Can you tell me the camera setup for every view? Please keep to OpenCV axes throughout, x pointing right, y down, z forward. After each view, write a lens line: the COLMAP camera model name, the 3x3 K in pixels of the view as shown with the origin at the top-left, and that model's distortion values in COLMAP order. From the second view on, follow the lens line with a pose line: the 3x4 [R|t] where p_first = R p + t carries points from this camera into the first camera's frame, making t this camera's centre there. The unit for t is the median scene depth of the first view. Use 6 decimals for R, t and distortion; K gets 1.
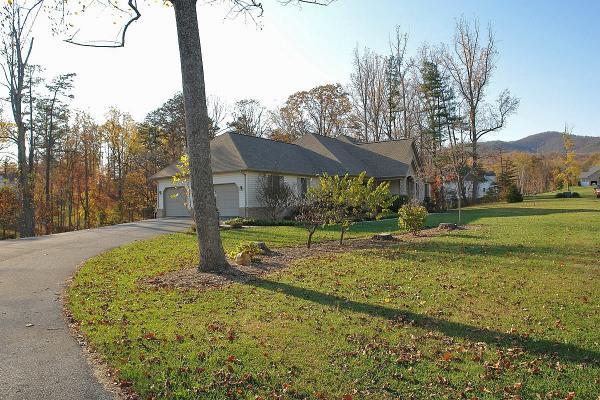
lens RADIAL K [[420.1, 0, 300.0], [0, 420.1, 200.0], [0, 0, 1]] dist [-0.007585, 0.000476]
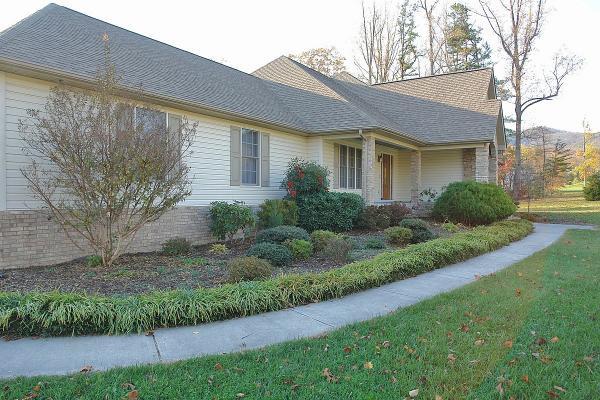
lens RADIAL K [[420.1, 0, 300.0], [0, 420.1, 200.0], [0, 0, 1]] dist [-0.007585, 0.000476]
pose [[0.999405, 0.022426, 0.026195, 0.018459], [-0.023062, 0.999441, 0.024220, 0.000224], [-0.025638, -0.024810, 0.999363, 0.268121]]
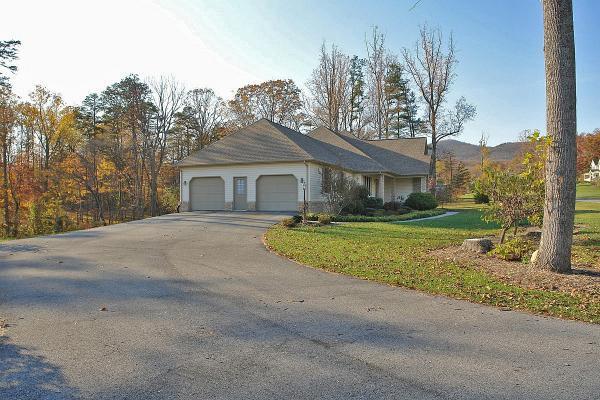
lens RADIAL K [[420.1, 0, 300.0], [0, 420.1, 200.0], [0, 0, 1]] dist [-0.007585, 0.000476]
pose [[0.978882, 0.022390, 0.203197, -0.119687], [-0.023371, 0.999724, 0.002433, 0.004514], [-0.203086, -0.007130, 0.979135, 0.037931]]
